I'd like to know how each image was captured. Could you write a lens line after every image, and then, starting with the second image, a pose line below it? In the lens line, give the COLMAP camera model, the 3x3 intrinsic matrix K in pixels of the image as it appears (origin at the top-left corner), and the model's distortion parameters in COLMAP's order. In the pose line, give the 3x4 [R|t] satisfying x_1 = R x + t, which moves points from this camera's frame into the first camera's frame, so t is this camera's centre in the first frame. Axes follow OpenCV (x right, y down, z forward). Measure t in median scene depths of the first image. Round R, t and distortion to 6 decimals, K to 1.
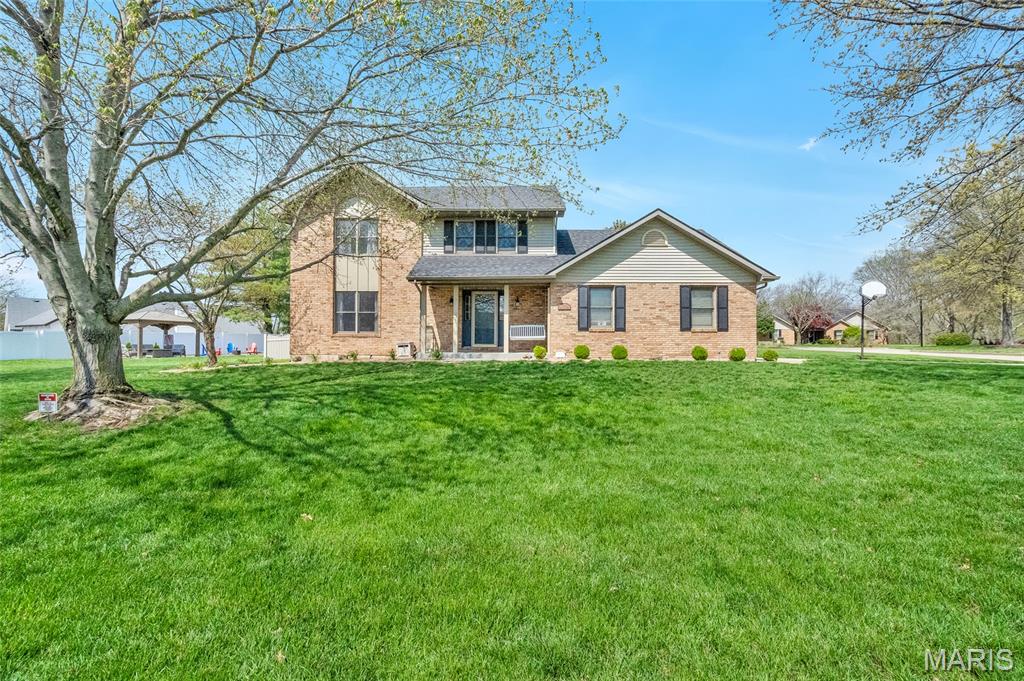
lens RADIAL K [[461.6, 0, 510.3], [0, 461.6, 336.4], [0, 0, 1]] dist [0.004897, 0.000398]
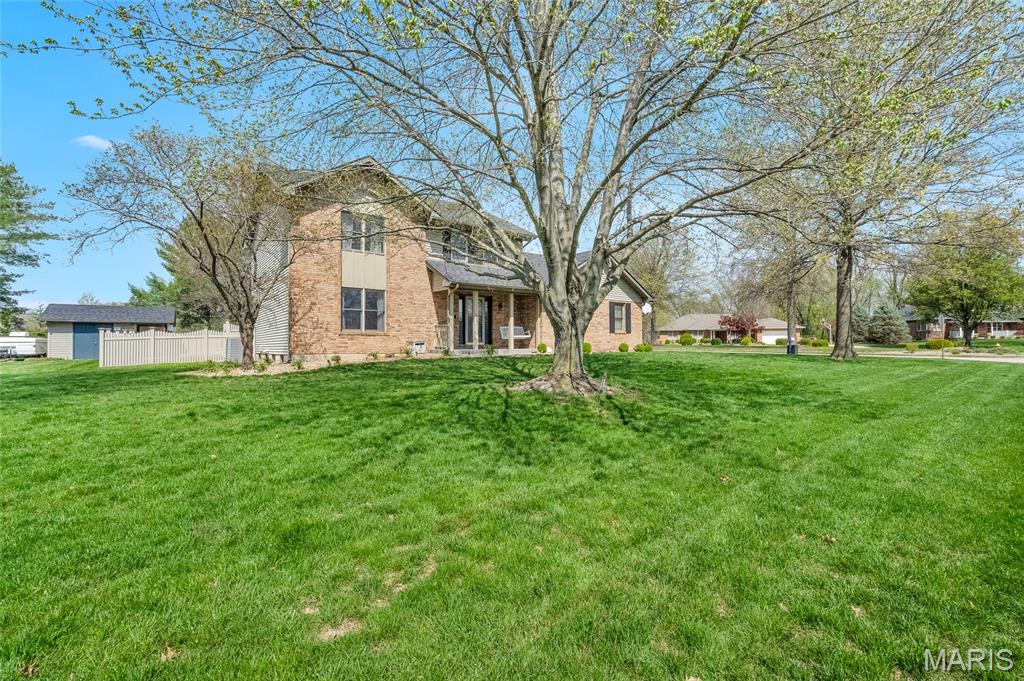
lens RADIAL K [[461.6, 0, 513.7], [0, 461.6, 339.2], [0, 0, 1]] dist [0.004897, 0.000398]
pose [[0.773639, 0.000269, 0.633626, -0.792049], [-0.005551, 0.999964, 0.006353, 0.001961], [-0.633602, -0.008432, 0.773613, 0.049112]]
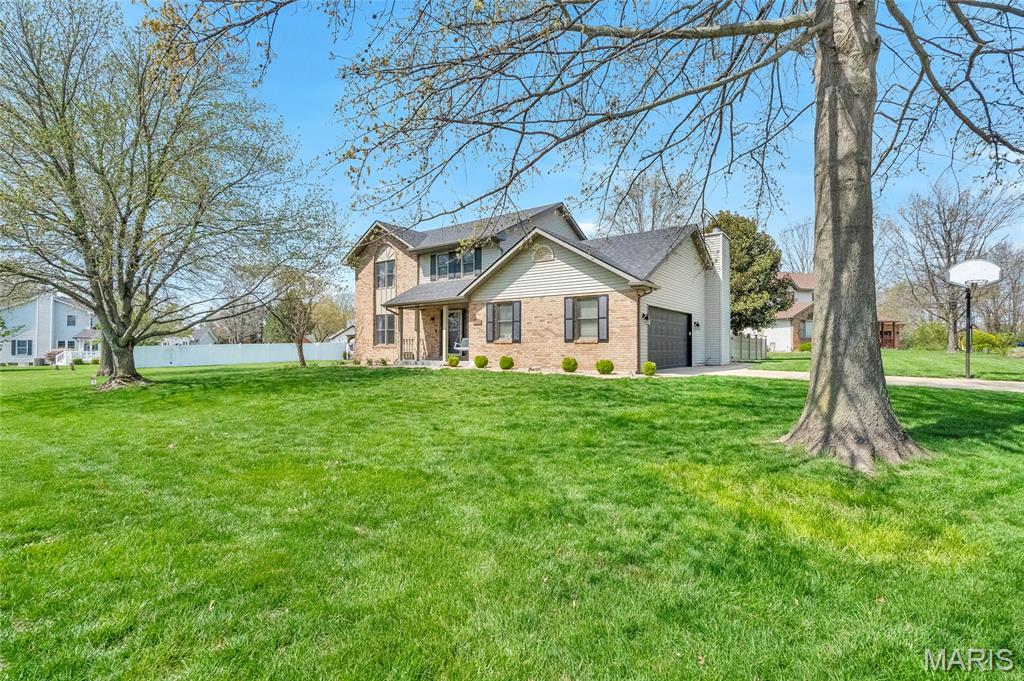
lens RADIAL K [[461.6, 0, 508.6], [0, 461.6, 342.7], [0, 0, 1]] dist [0.004897, 0.000398]
pose [[0.822585, -0.006279, -0.568608, 0.817516], [-0.000229, 0.999935, -0.011372, 0.000148], [0.568642, 0.009485, 0.822530, 0.101631]]
